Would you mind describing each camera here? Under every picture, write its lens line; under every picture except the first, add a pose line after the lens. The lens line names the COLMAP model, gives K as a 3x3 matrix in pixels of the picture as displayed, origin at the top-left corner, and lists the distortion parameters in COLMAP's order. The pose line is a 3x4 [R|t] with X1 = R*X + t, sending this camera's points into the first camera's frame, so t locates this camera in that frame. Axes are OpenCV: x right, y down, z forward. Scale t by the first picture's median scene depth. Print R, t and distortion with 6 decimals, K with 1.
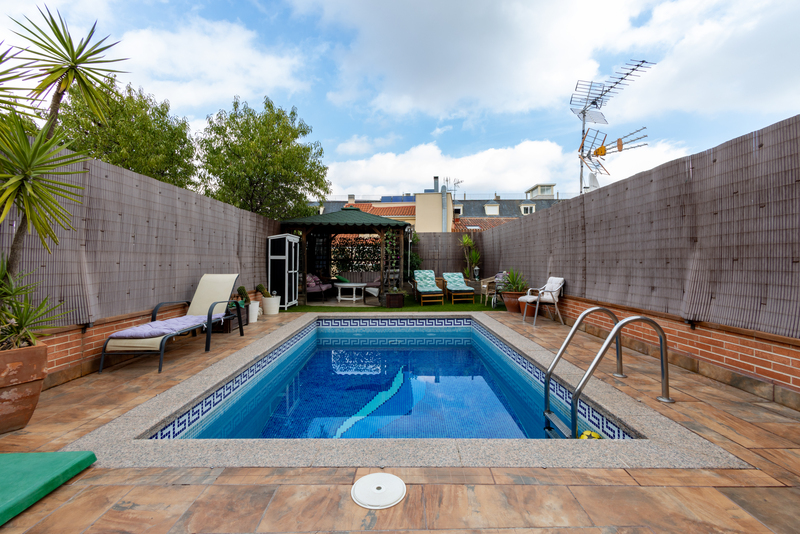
lens RADIAL K [[367.3, 0, 397.5], [0, 367.3, 263.9], [0, 0, 1]] dist [-0.003129, 0.000049]
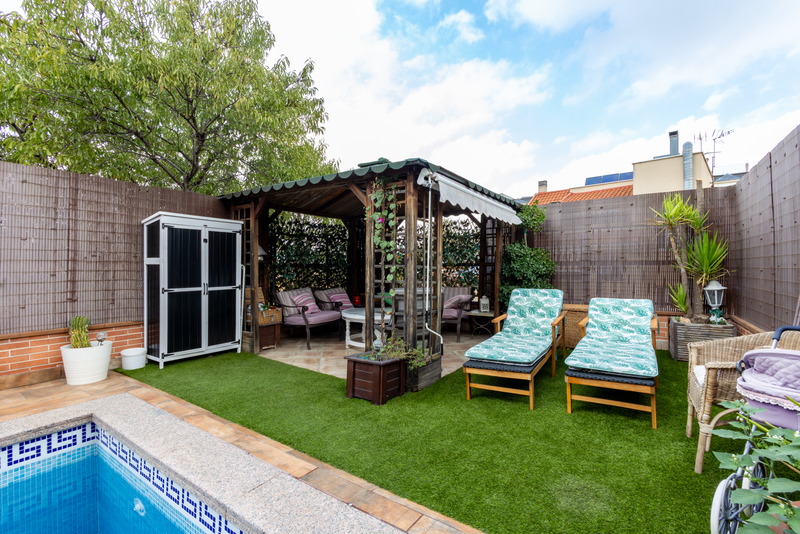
lens RADIAL K [[367.3, 0, 400.7], [0, 367.3, 270.0], [0, 0, 1]] dist [-0.003129, 0.000049]
pose [[0.830723, 0.002028, -0.556682, 0.207983], [-0.001558, 0.999998, 0.001318, -0.005747], [0.556684, -0.000228, 0.830725, 0.693127]]
